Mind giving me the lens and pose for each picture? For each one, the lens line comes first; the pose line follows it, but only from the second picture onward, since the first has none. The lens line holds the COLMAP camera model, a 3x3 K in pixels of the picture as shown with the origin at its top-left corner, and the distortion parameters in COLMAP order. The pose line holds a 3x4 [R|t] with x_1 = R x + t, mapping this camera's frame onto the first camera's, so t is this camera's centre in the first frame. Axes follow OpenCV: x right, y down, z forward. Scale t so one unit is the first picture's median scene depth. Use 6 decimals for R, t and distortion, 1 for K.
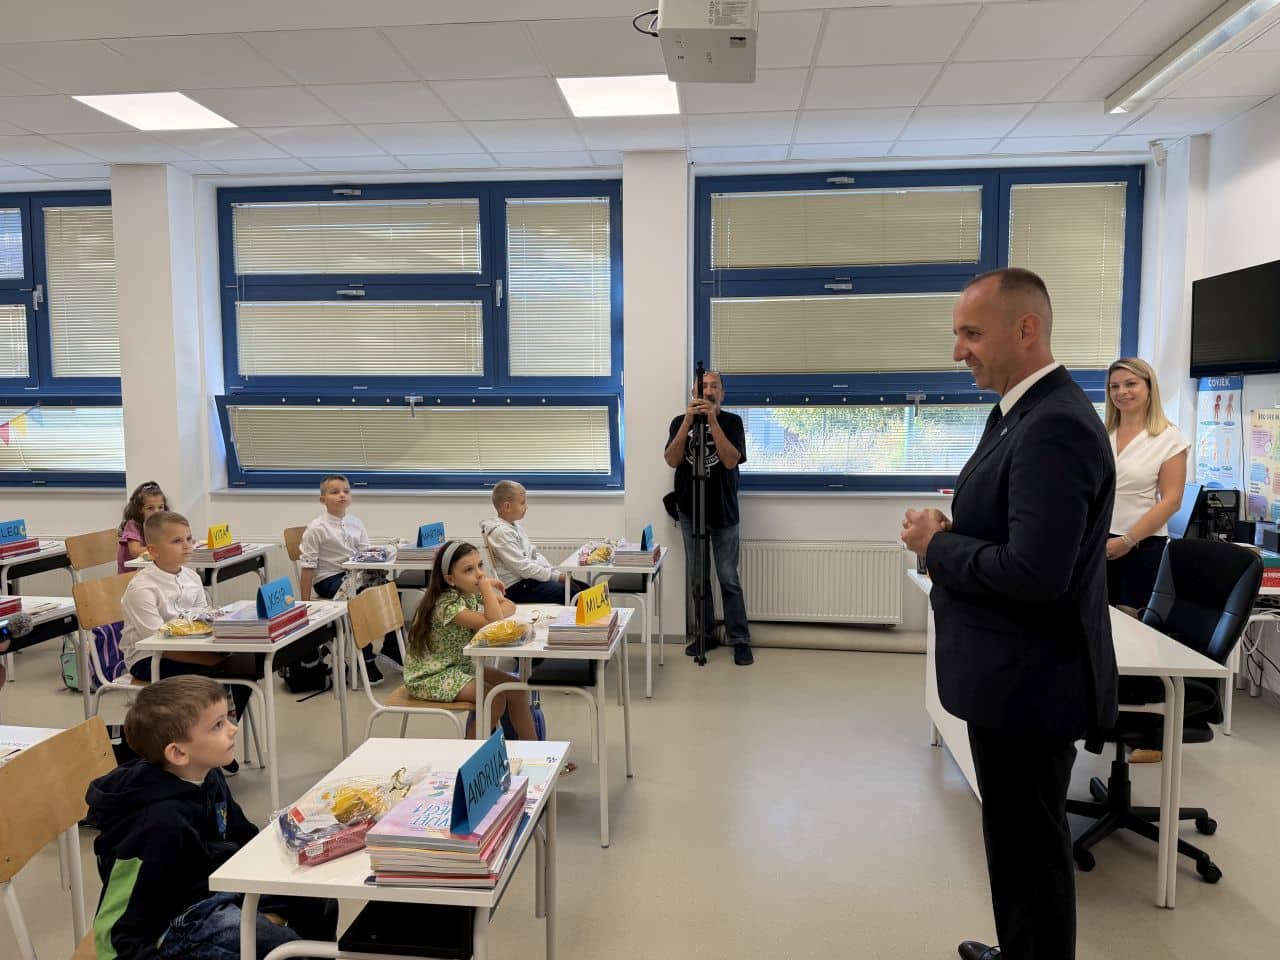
lens RADIAL K [[897.2, 0, 640.0], [0, 897.2, 480.0], [0, 0, 1]] dist [-0.069627, -0.000688]
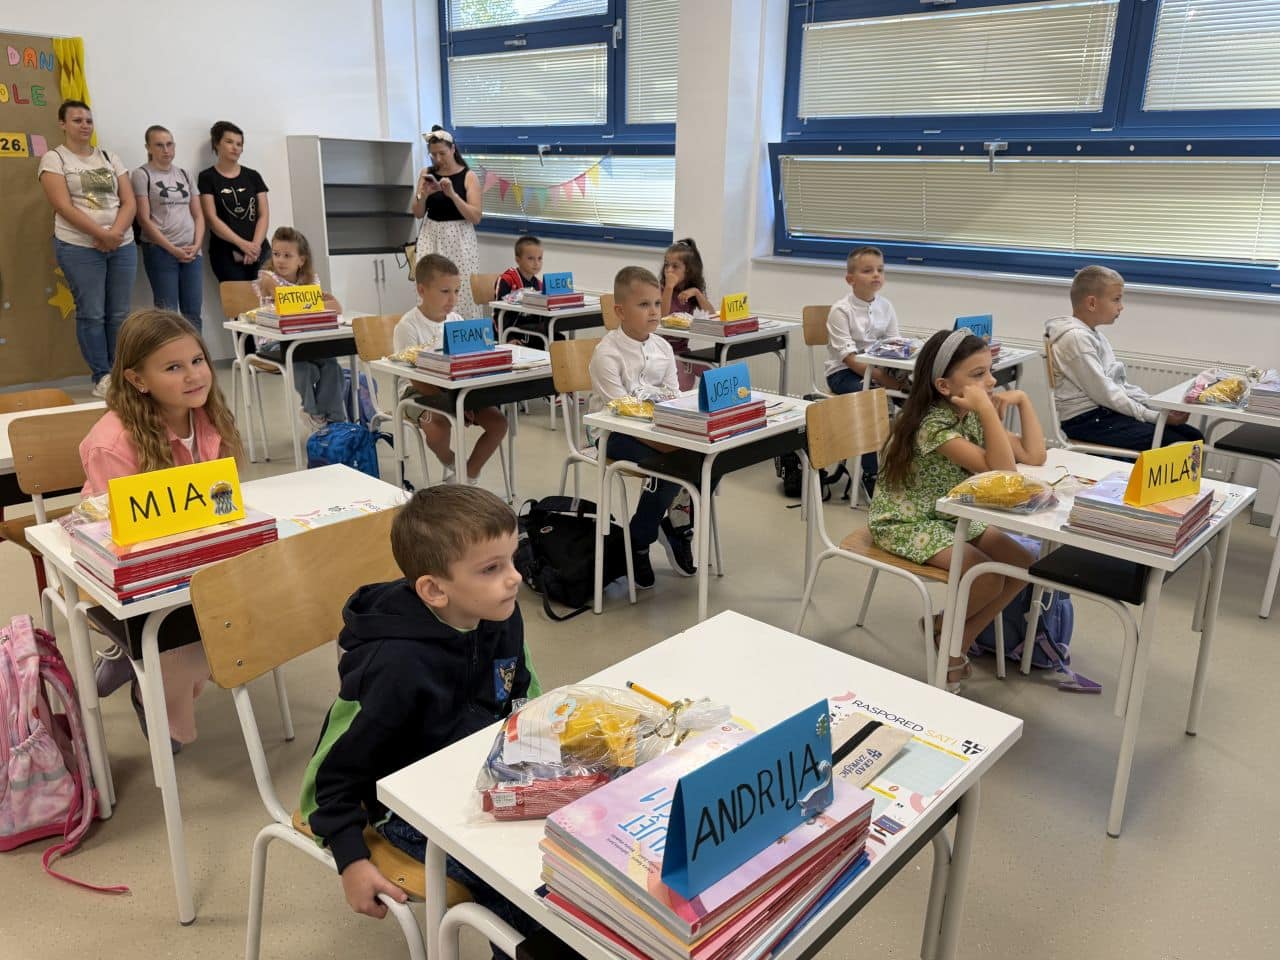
lens RADIAL K [[946.4, 0, 640.0], [0, 946.4, 480.0], [0, 0, 1]] dist [0.126983, -0.205354]
pose [[0.804969, 0.200601, -0.558377, 0.017376], [-0.073536, 0.967585, 0.241602, 0.008631], [0.588743, -0.153421, 0.793627, 0.191396]]
